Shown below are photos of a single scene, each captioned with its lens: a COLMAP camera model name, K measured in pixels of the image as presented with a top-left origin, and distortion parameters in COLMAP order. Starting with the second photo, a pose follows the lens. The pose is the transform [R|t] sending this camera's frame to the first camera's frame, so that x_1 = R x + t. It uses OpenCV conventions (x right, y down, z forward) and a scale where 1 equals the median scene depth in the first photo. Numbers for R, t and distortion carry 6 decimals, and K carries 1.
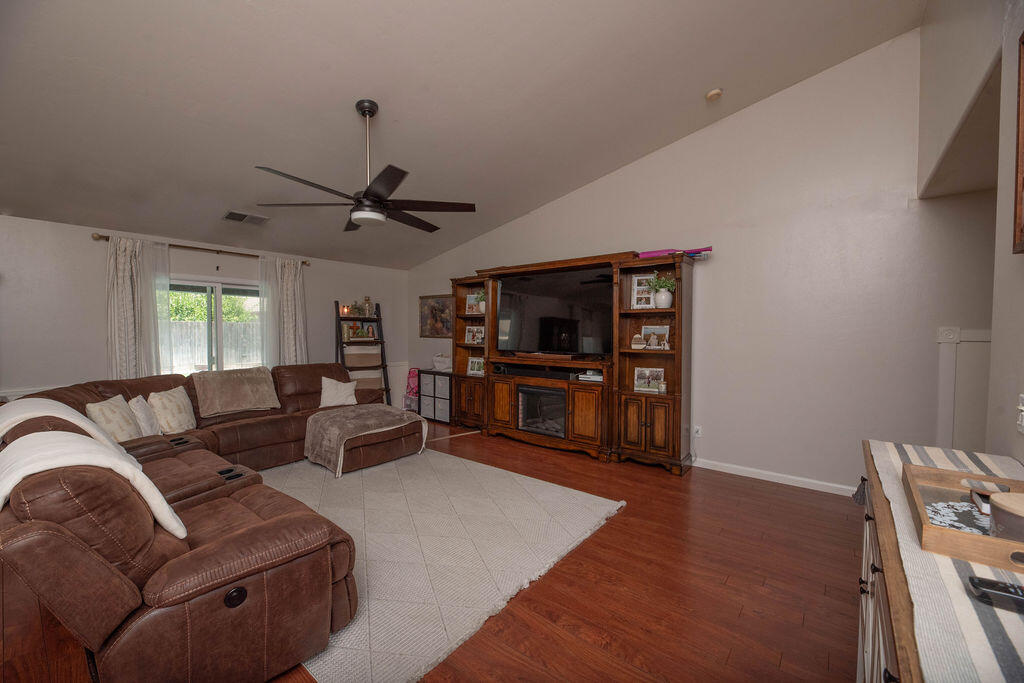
lens RADIAL K [[410.6, 0, 511.6], [0, 410.6, 341.4], [0, 0, 1]] dist [0.001105, -0.003456]
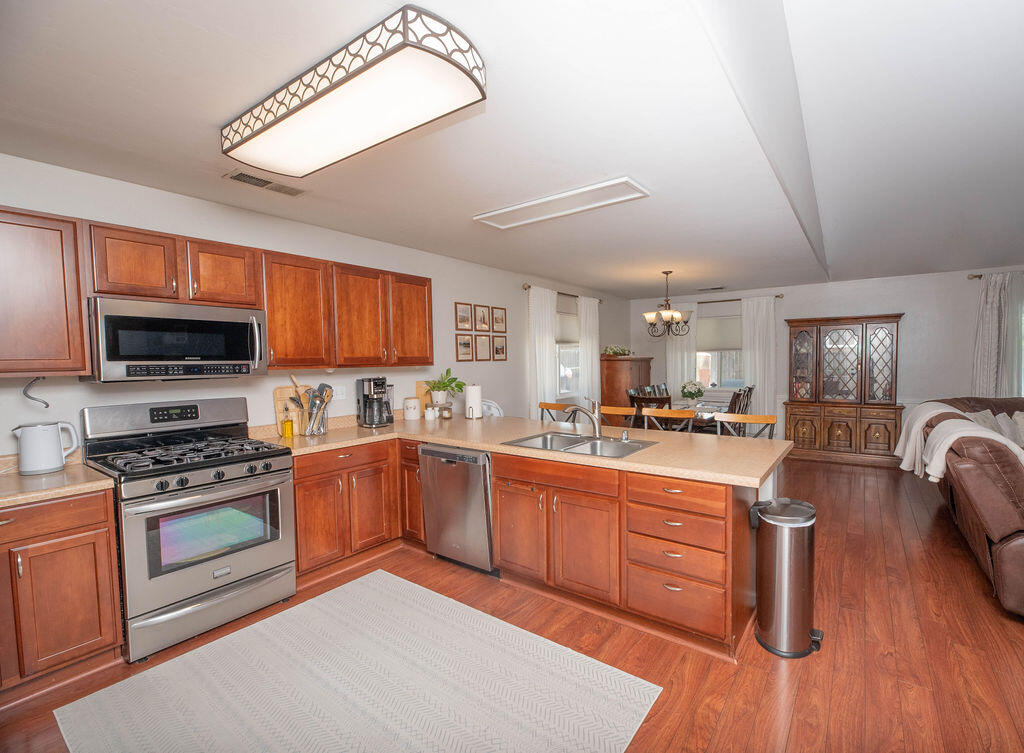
lens RADIAL K [[453.3, 0, 559.5], [0, 453.3, 381.8], [0, 0, 1]] dist [-0.009883, -0.000473]
pose [[0.083228, 0.046796, -0.995431, 0.149143], [-0.015204, 0.998840, 0.045685, 0.005411], [0.996415, 0.011332, 0.083843, -0.222074]]
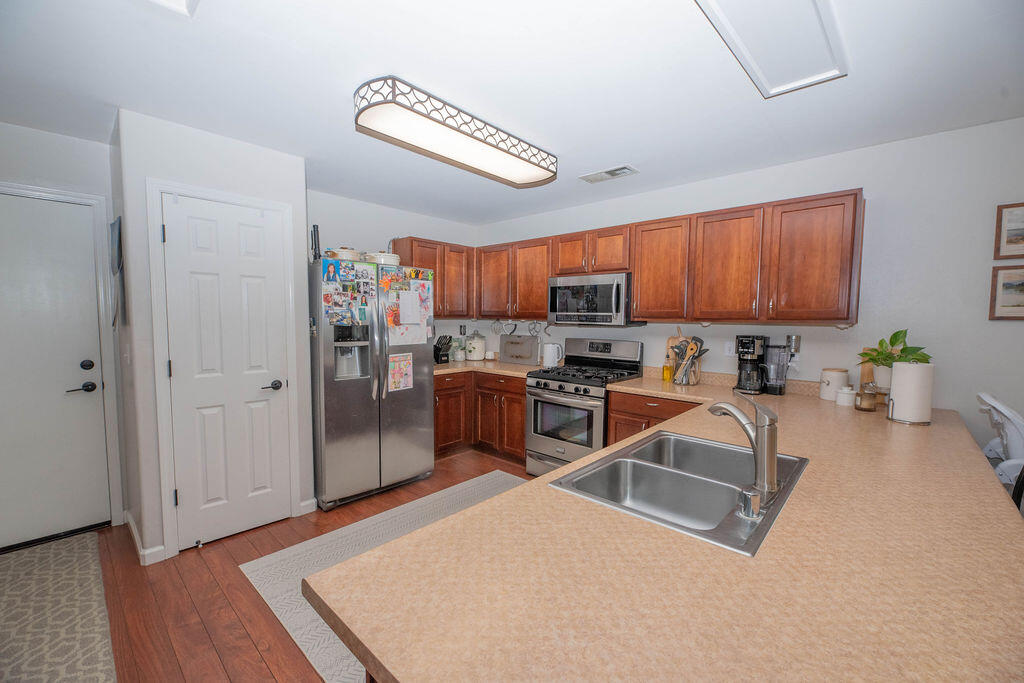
lens RADIAL K [[410.6, 0, 503.1], [0, 410.6, 346.5], [0, 0, 1]] dist [0.001105, -0.003456]
pose [[-0.997455, -0.016978, 0.069253, -0.245393], [-0.009780, 0.994635, 0.102983, -0.001167], [-0.070630, 0.102043, -0.992269, 0.081057]]
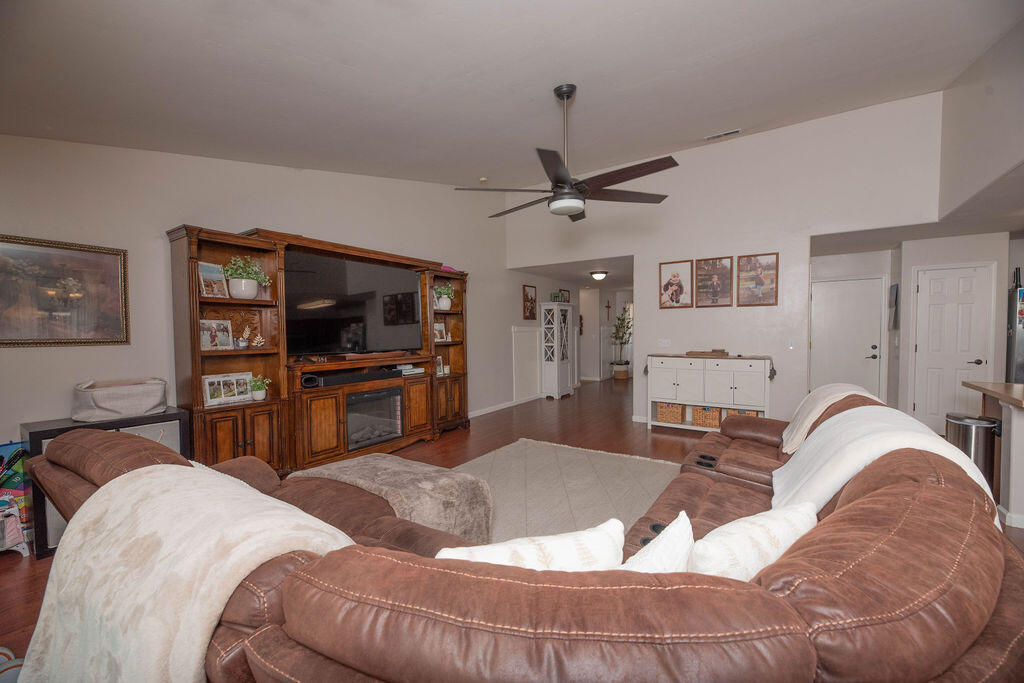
lens RADIAL K [[410.6, 0, 516.5], [0, 410.6, 345.8], [0, 0, 1]] dist [0.001105, -0.003456]
pose [[-0.084092, -0.039397, 0.995679, -0.717569], [0.036403, 0.998430, 0.042580, -0.010454], [-0.995793, 0.039827, -0.082526, 0.659343]]
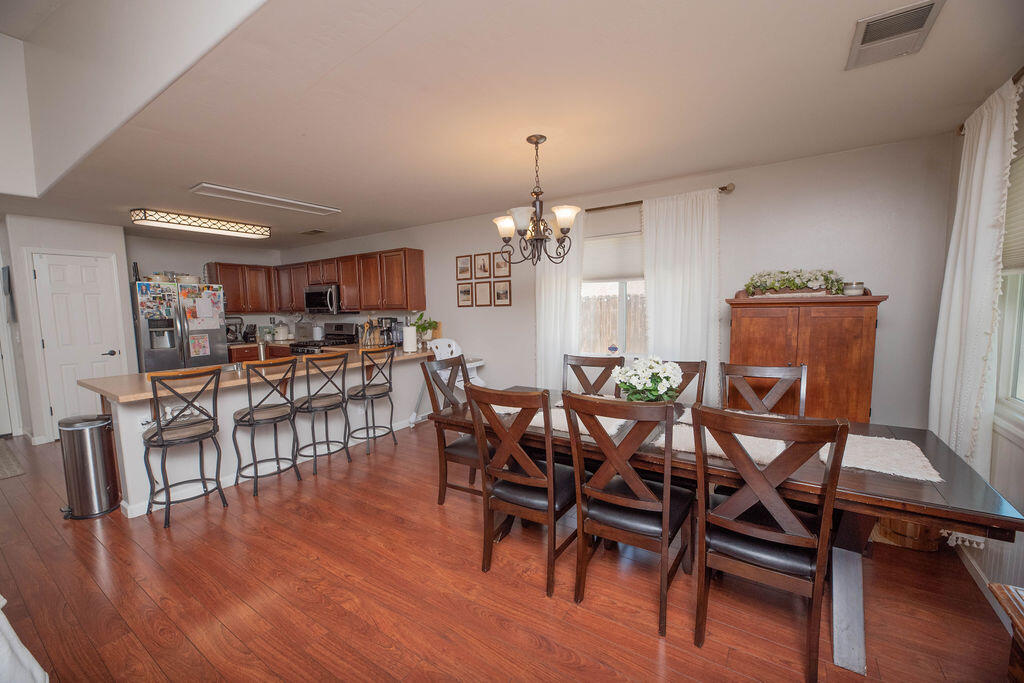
lens RADIAL K [[410.6, 0, 506.5], [0, 410.6, 346.4], [0, 0, 1]] dist [0.001105, -0.003456]
pose [[-0.996625, 0.023106, -0.078775, -0.709356], [0.013248, 0.992265, 0.123430, -0.014398], [0.081018, 0.121970, -0.989222, 0.548352]]
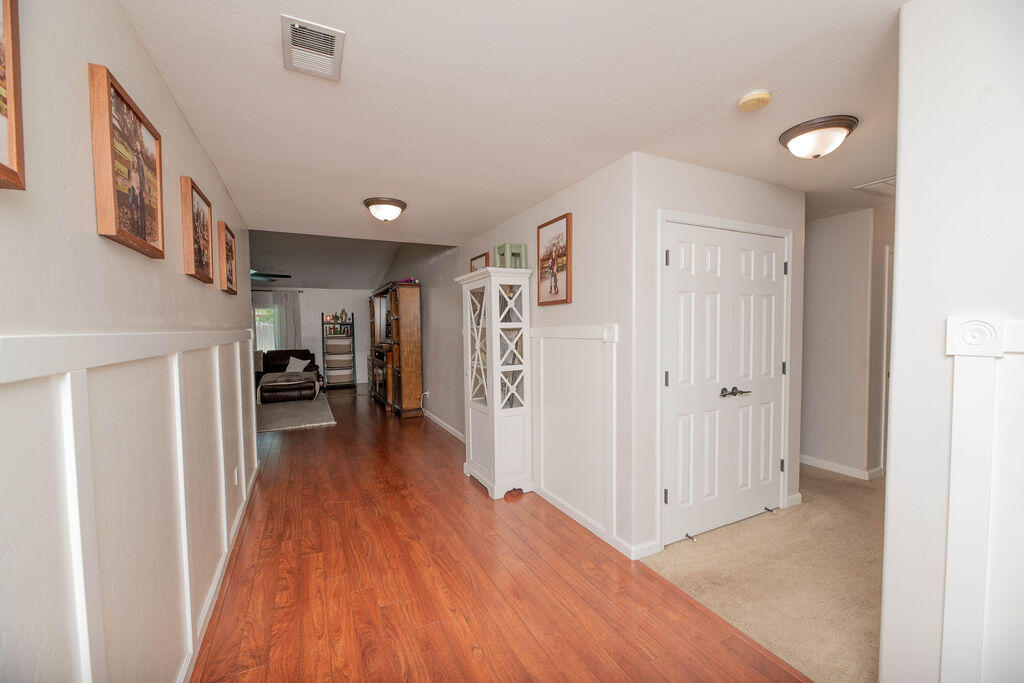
lens RADIAL K [[410.6, 0, 512.4], [0, 410.6, 344.4], [0, 0, 1]] dist [0.001105, -0.003456]
pose [[0.910506, 0.005892, -0.413453, 1.044905], [0.004685, 0.999687, 0.024564, -0.007994], [0.413469, -0.024303, 0.910194, -0.218570]]
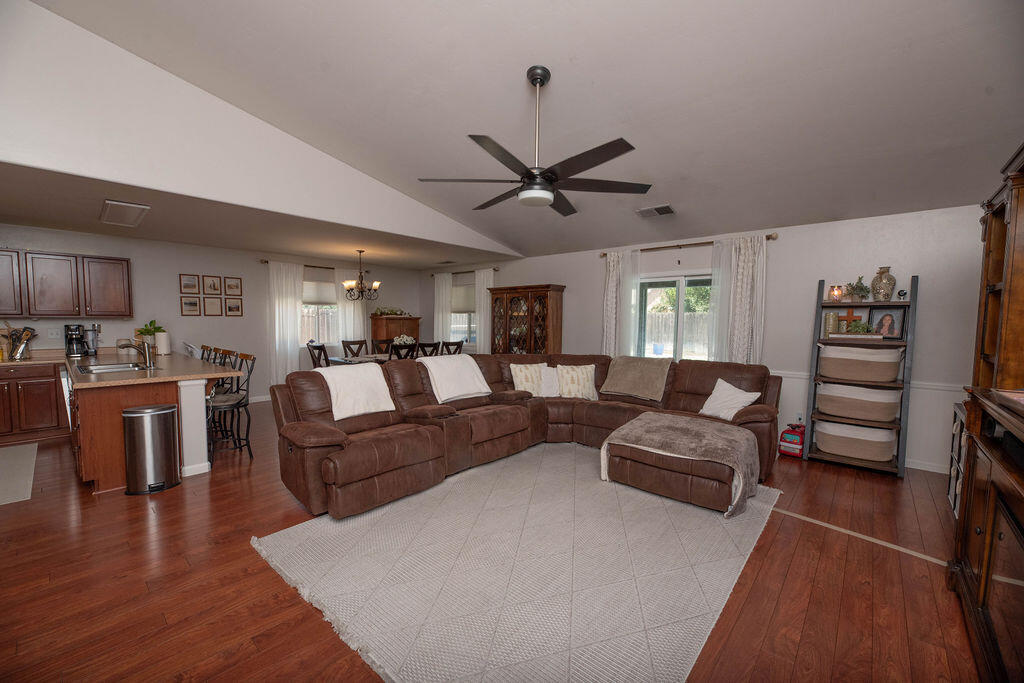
lens RADIAL K [[410.6, 0, 511.4], [0, 410.6, 347.3], [0, 0, 1]] dist [0.001105, -0.003456]
pose [[-0.048918, 0.065669, -0.996642, 0.326206], [-0.038152, 0.996985, 0.067565, -0.013515], [0.998074, 0.041329, -0.046265, 0.551057]]
